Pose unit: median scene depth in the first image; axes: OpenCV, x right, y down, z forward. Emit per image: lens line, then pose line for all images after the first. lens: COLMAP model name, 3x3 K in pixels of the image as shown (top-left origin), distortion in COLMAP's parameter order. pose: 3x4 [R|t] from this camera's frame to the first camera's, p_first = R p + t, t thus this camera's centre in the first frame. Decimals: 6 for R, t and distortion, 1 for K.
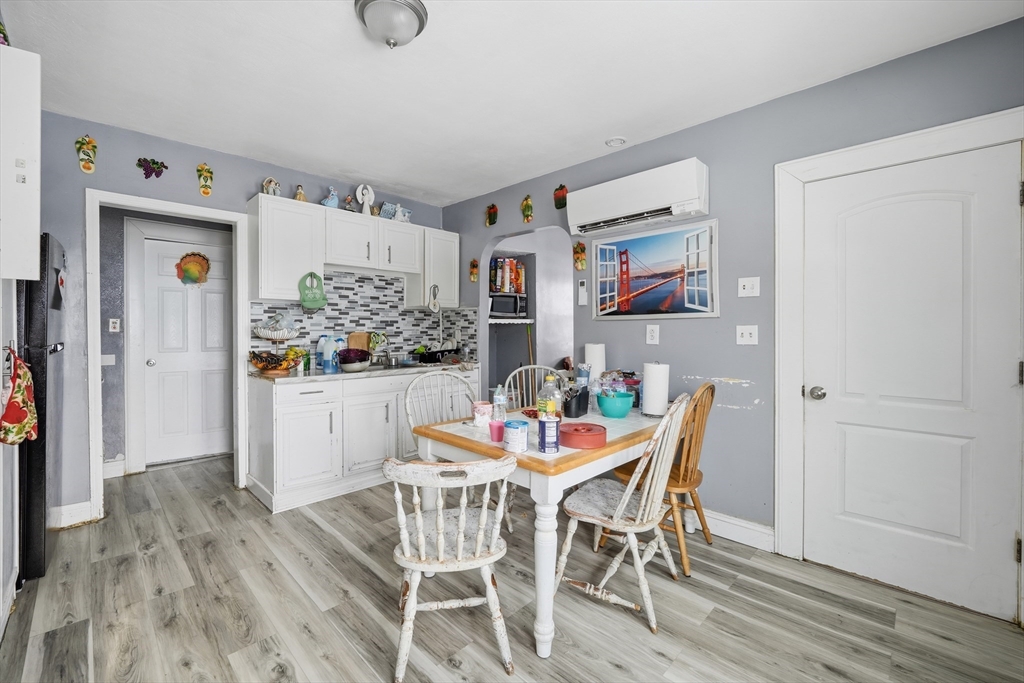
lens RADIAL K [[422.7, 0, 513.0], [0, 422.7, 340.8], [0, 0, 1]] dist [-0.001591, -0.006203]
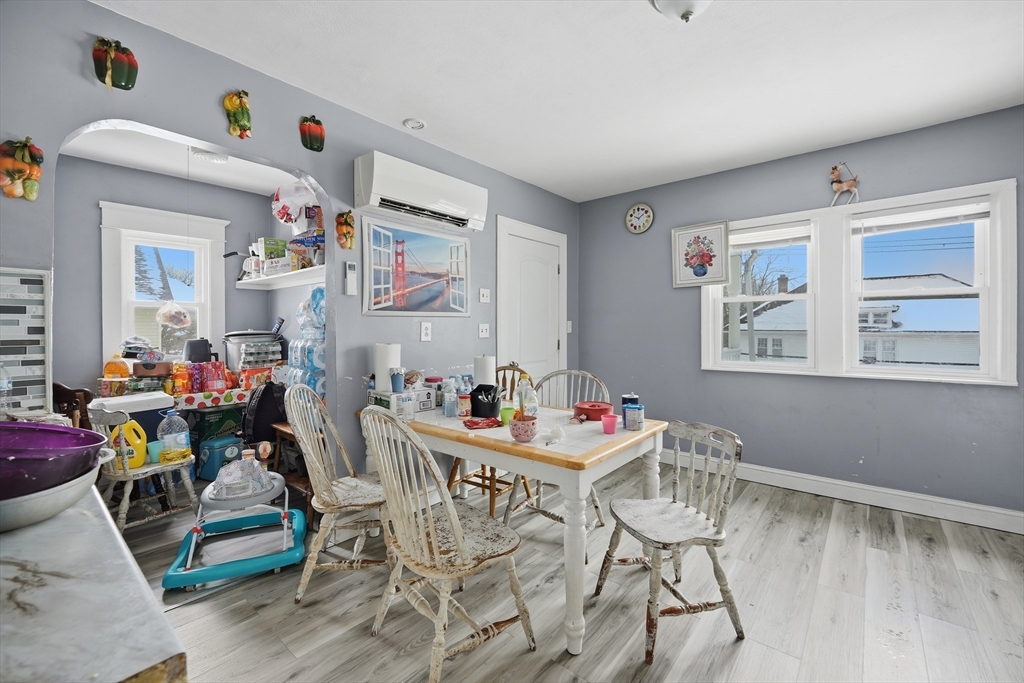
lens RADIAL K [[422.7, 0, 513.0], [0, 422.7, 340.8], [0, 0, 1]] dist [-0.001591, -0.006203]
pose [[-0.071118, -0.027354, 0.997093, -0.673178], [0.034810, 0.998947, 0.029888, -0.014998], [-0.996860, 0.036834, -0.070091, 0.821186]]
